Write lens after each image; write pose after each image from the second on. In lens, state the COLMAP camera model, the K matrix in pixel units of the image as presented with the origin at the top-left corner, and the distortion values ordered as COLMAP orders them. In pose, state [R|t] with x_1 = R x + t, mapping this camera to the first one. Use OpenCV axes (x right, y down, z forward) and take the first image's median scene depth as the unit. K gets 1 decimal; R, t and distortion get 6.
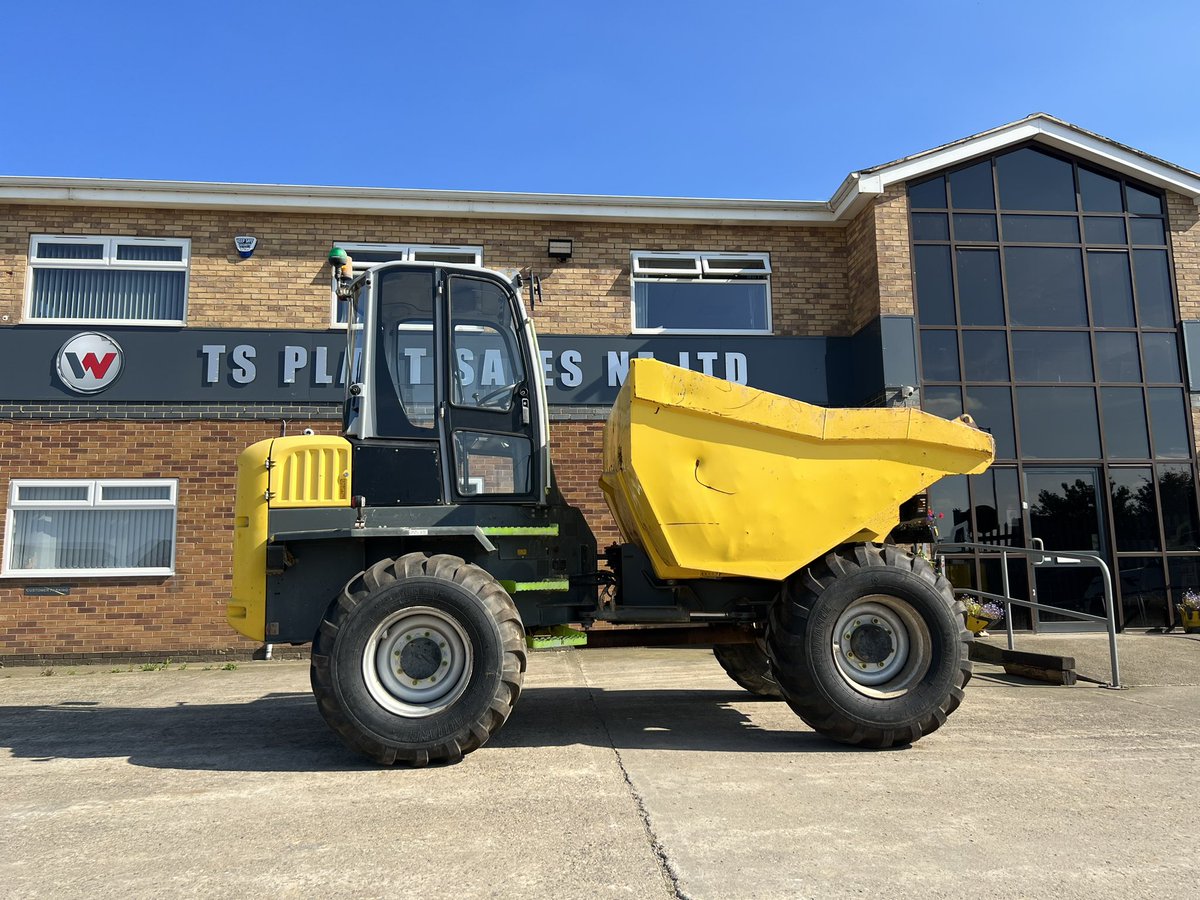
lens RADIAL K [[912.1, 0, 608.5], [0, 912.1, 453.4], [0, 0, 1]] dist [0.045579, -0.058451]
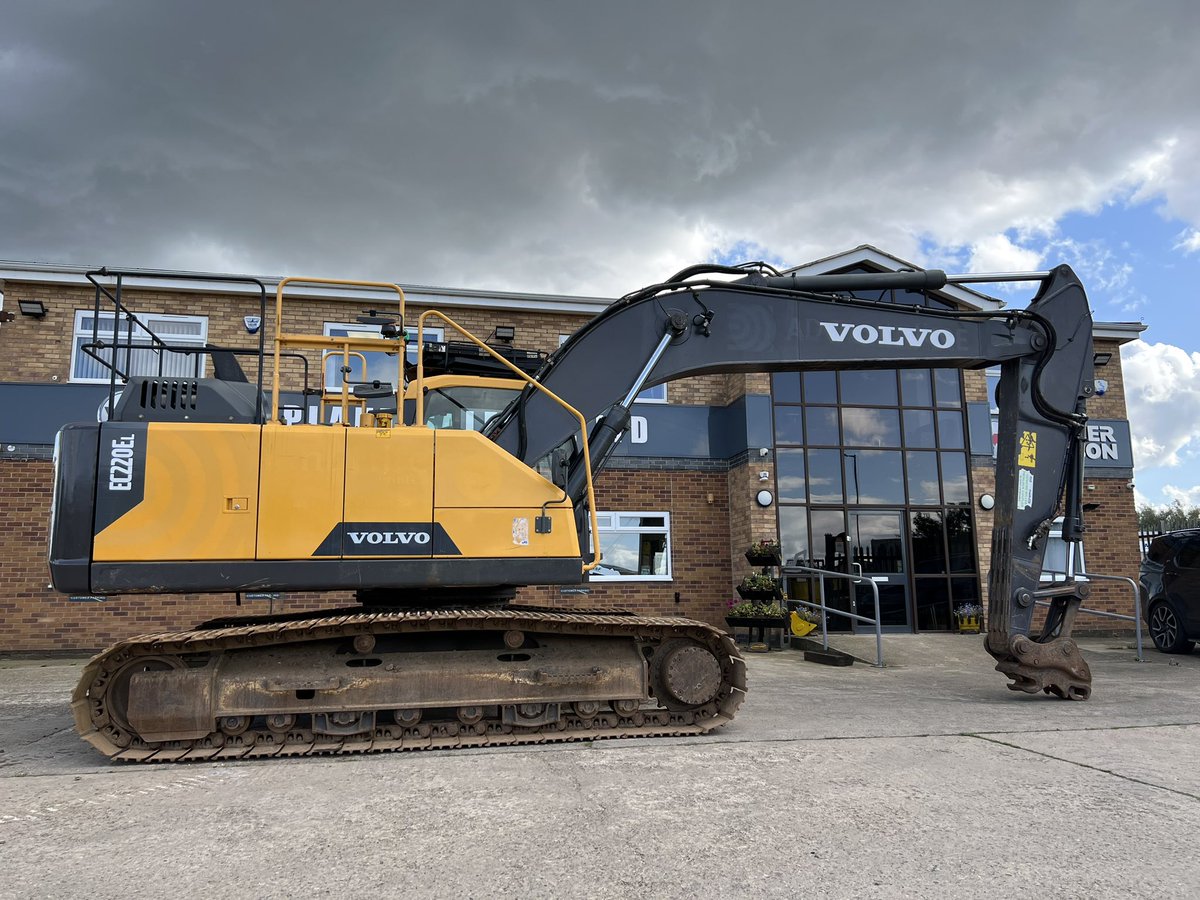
lens RADIAL K [[915.6, 0, 608.3], [0, 915.6, 448.1], [0, 0, 1]] dist [0.073680, -0.102931]
pose [[0.995478, 0.021202, 0.092591, -0.024257], [-0.019545, 0.999633, -0.018770, -0.041707], [-0.092955, 0.016875, 0.995527, -0.302640]]
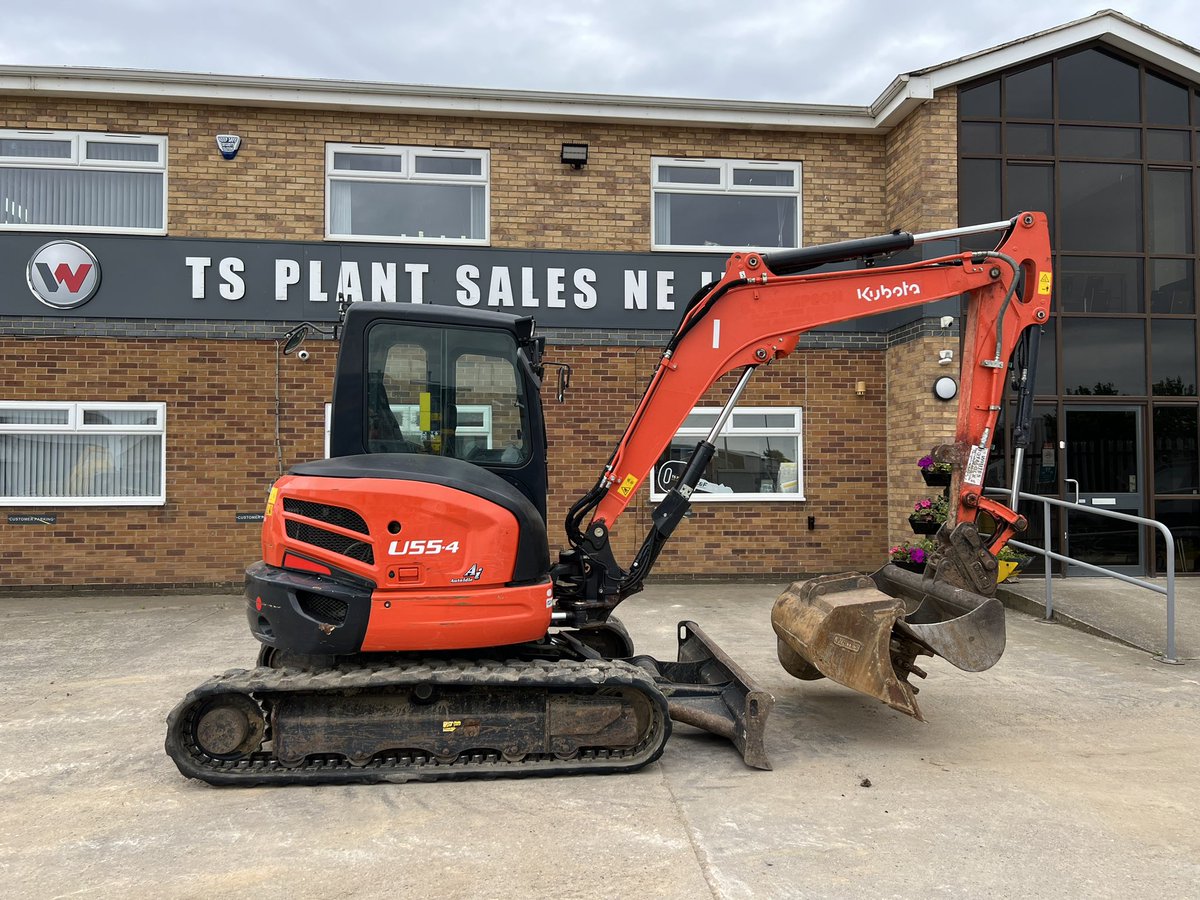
lens RADIAL K [[912.1, 0, 606.1], [0, 912.1, 454.7], [0, 0, 1]] dist [0.045579, -0.058451]
pose [[0.999831, 0.015431, 0.010026, -0.026497], [-0.016544, 0.992328, 0.122524, -0.040131], [-0.008059, -0.122669, 0.992415, 0.057975]]
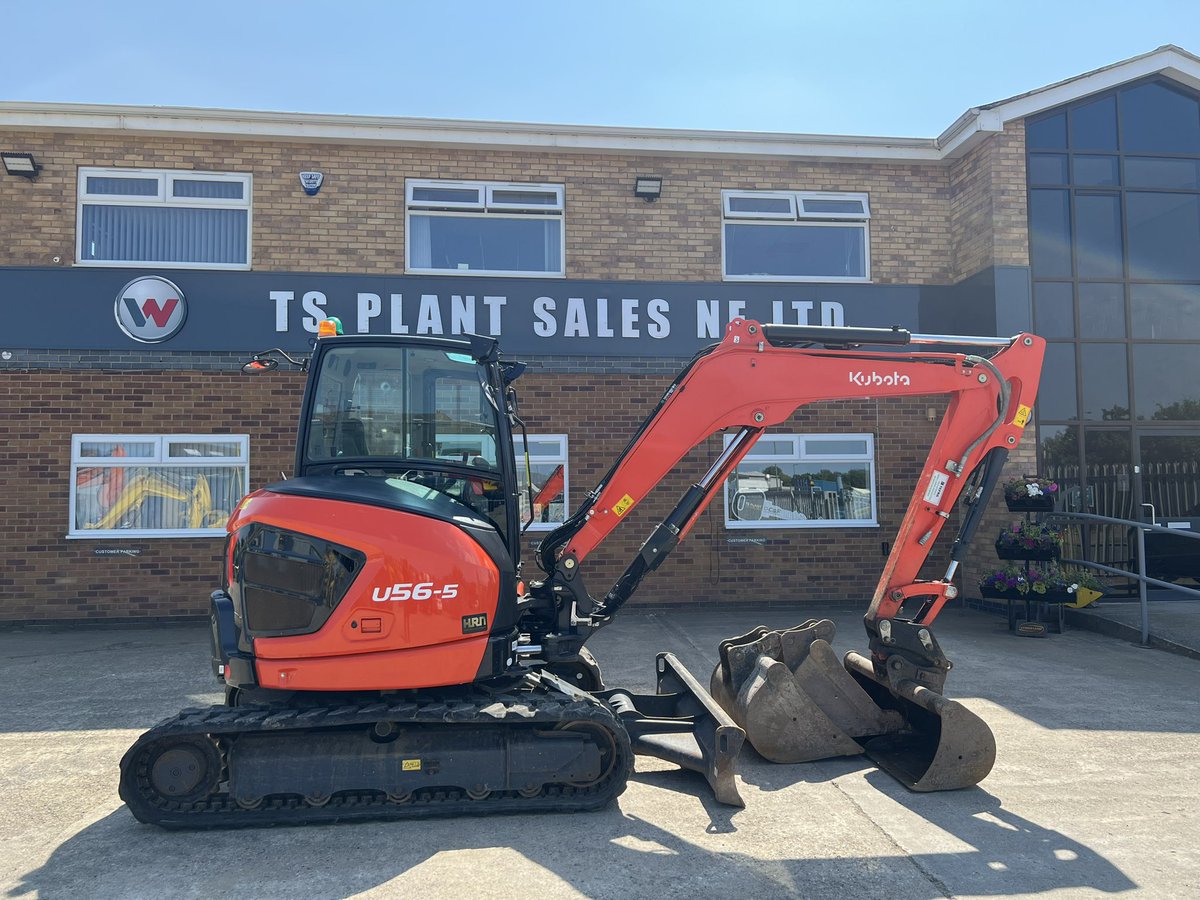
lens RADIAL K [[912.1, 0, 603.4], [0, 912.1, 452.2], [0, 0, 1]] dist [0.045579, -0.058451]
pose [[0.999910, 0.007943, 0.010817, -0.108624], [-0.008912, 0.995661, 0.092626, -0.043295], [-0.010034, -0.092715, 0.995642, 0.051006]]
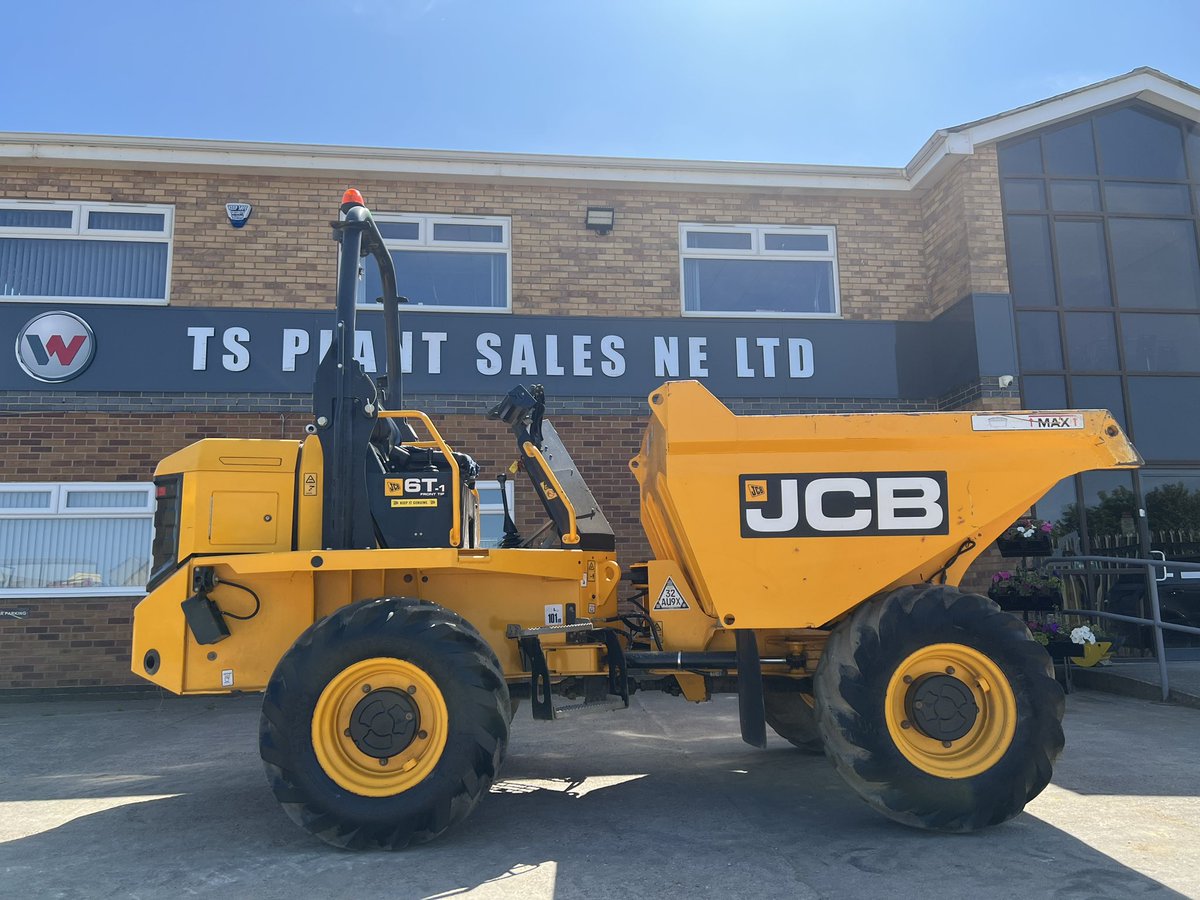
lens RADIAL K [[912.1, 0, 604.3], [0, 912.1, 455.3], [0, 0, 1]] dist [0.045579, -0.058451]
pose [[0.999945, -0.000162, 0.010534, -0.059220], [0.000333, 0.999869, -0.016201, 0.015840], [-0.010530, 0.016204, 0.999813, 0.134081]]
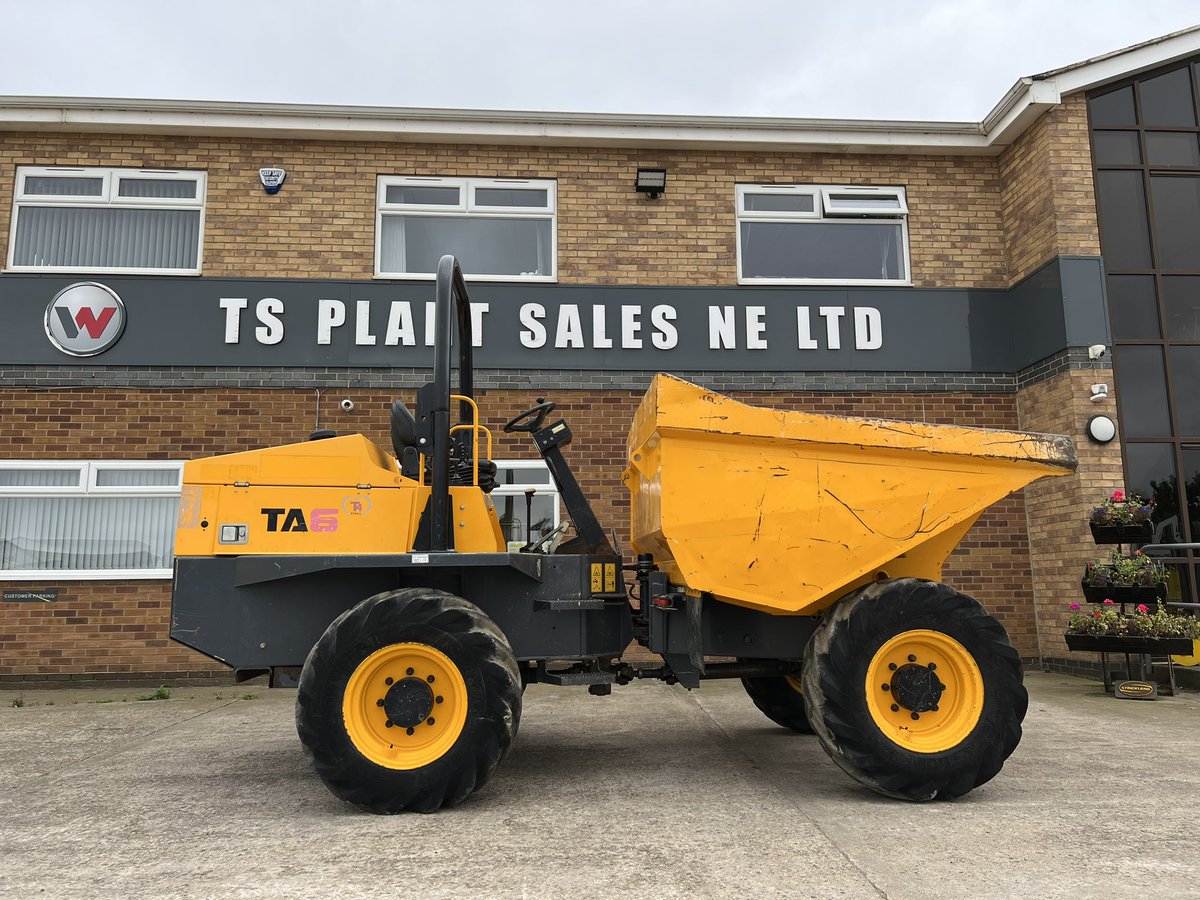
lens RADIAL K [[912.1, 0, 603.6], [0, 912.1, 443.9], [0, 0, 1]] dist [0.045579, -0.058451]
pose [[0.999329, 0.000917, -0.036609, -0.066315], [-0.001353, 0.999929, -0.011870, 0.021344], [0.036595, 0.011912, 0.999259, 0.187302]]
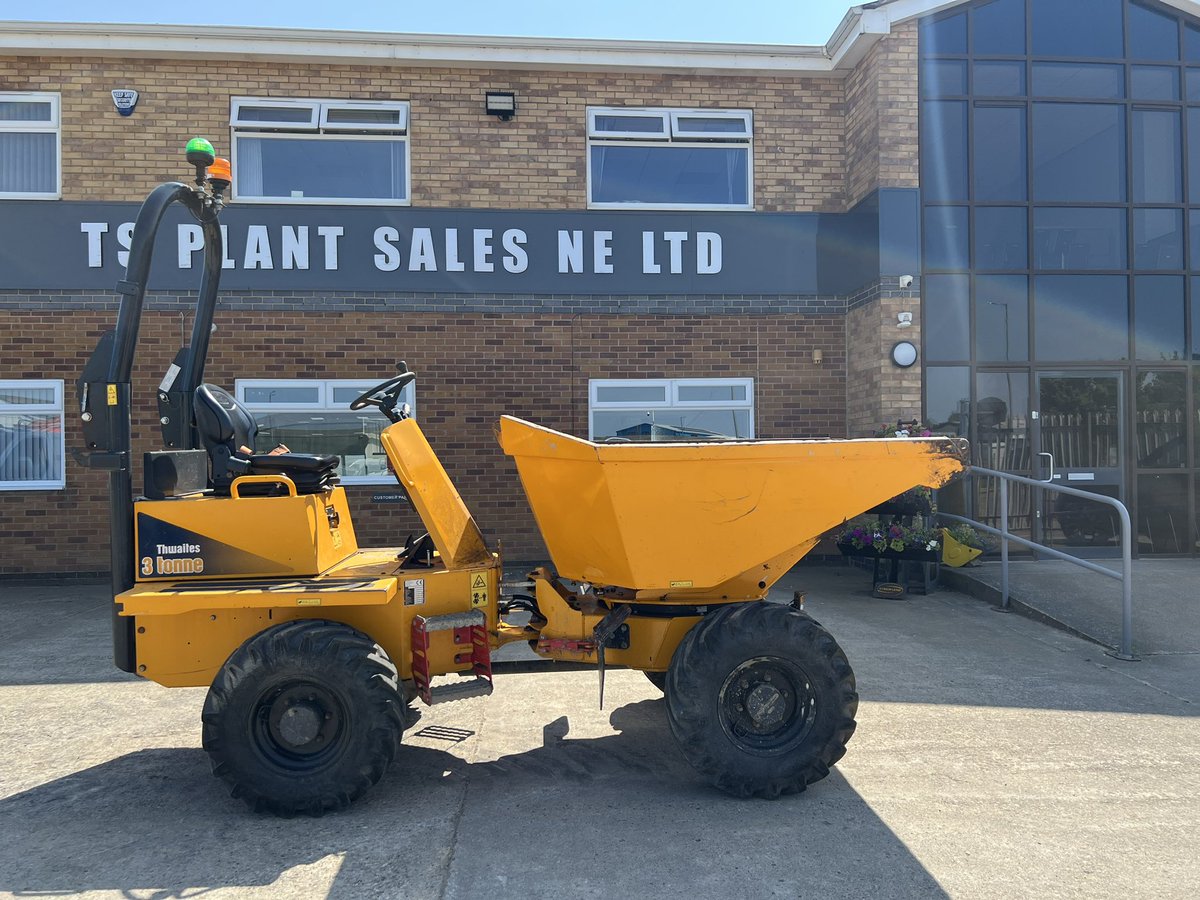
lens RADIAL K [[912.1, 0, 606.6], [0, 912.1, 458.2], [0, 0, 1]] dist [0.045579, -0.058451]
pose [[0.999869, 0.005775, -0.015143, 0.060133], [-0.003494, 0.989199, 0.146539, -0.027458], [0.015826, -0.146467, 0.989089, 0.125805]]
